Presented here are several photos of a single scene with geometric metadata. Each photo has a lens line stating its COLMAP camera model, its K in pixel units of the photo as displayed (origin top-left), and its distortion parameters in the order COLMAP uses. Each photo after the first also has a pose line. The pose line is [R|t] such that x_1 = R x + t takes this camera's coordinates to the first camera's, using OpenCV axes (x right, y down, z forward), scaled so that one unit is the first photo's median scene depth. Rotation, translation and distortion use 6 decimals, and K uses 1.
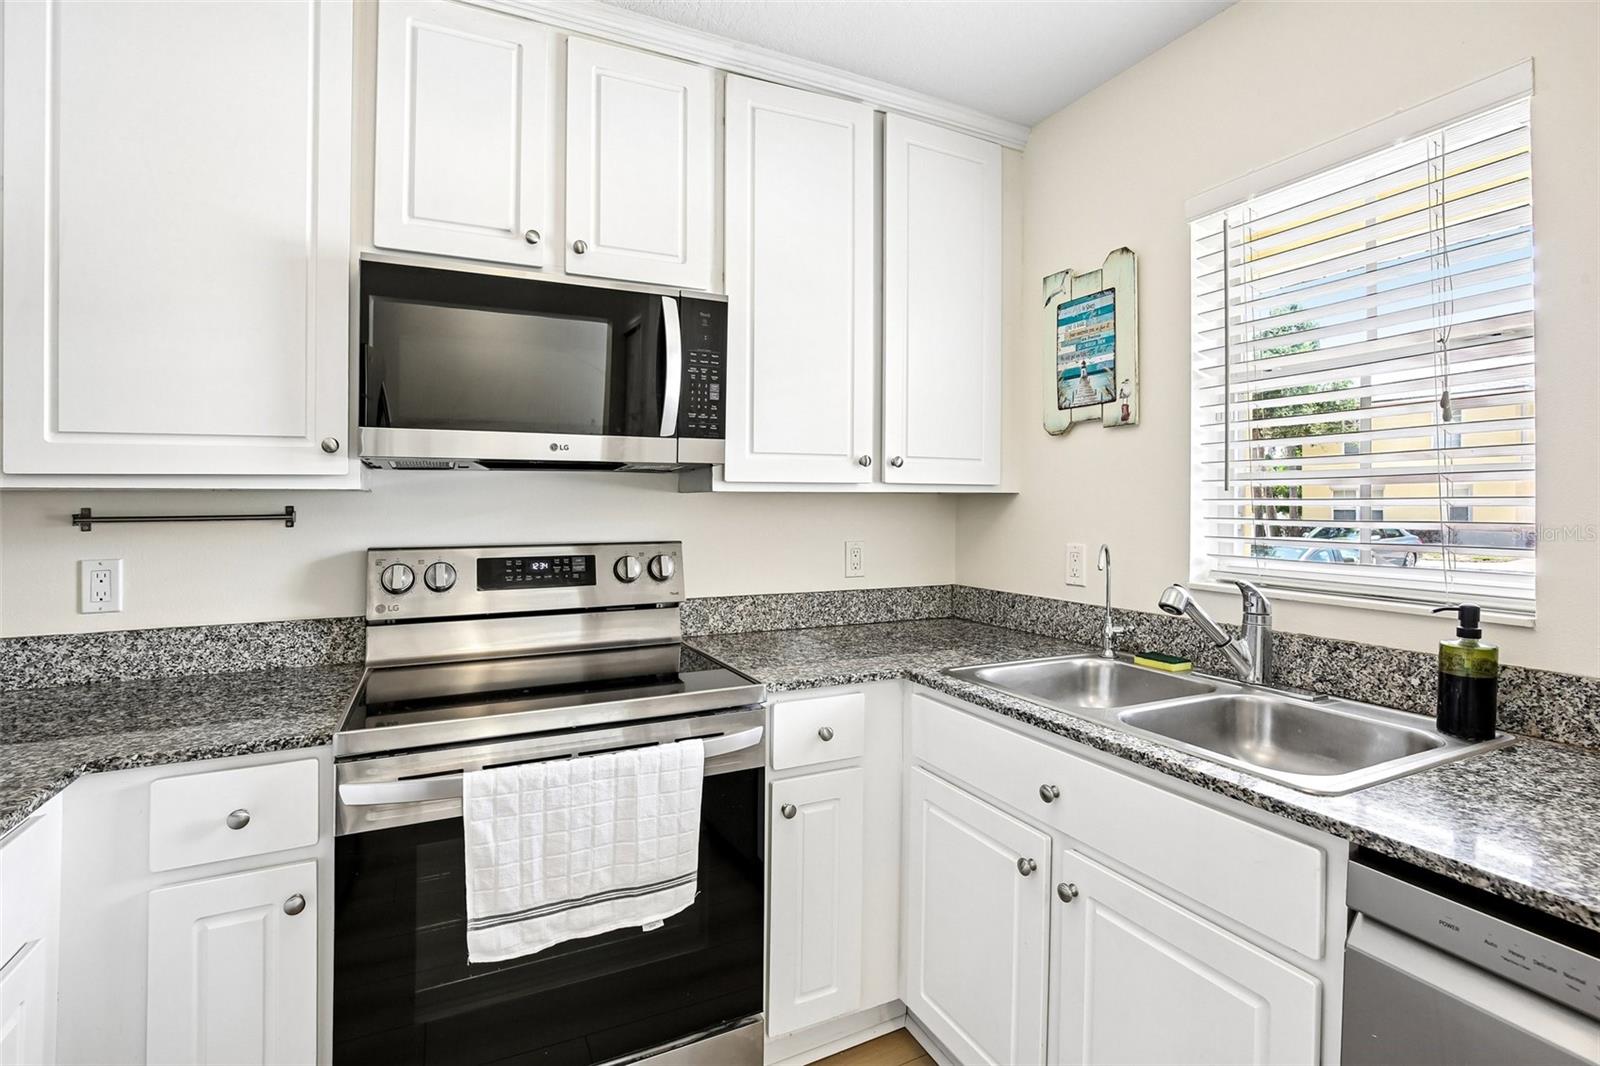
lens RADIAL K [[747.7, 0, 801.4], [0, 747.7, 490.1], [0, 0, 1]] dist [-0.024287, -0.000153]
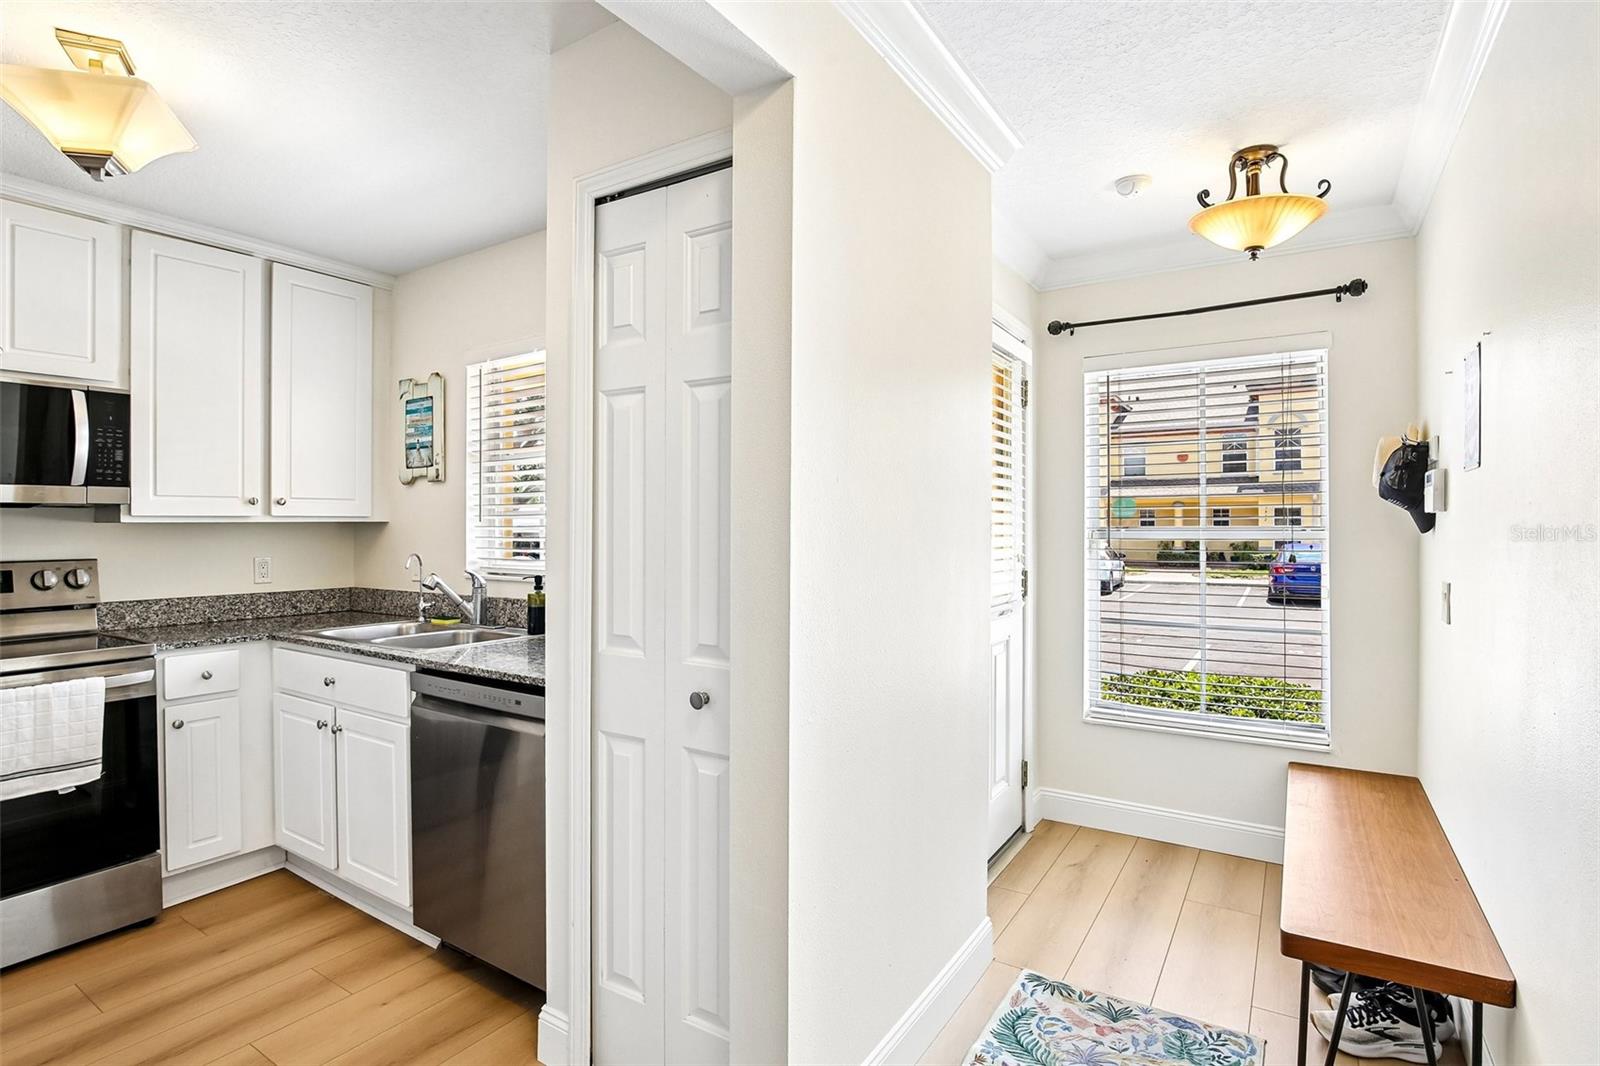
lens RADIAL K [[784.4, 0, 801.1], [0, 784.4, 529.2], [0, 0, 1]] dist [-0.049152, 0.010692]
pose [[0.854217, -0.006408, 0.519876, 0.239403], [-0.005585, 0.999753, 0.021501, -0.023914], [-0.519886, -0.021270, 0.853971, -0.921904]]
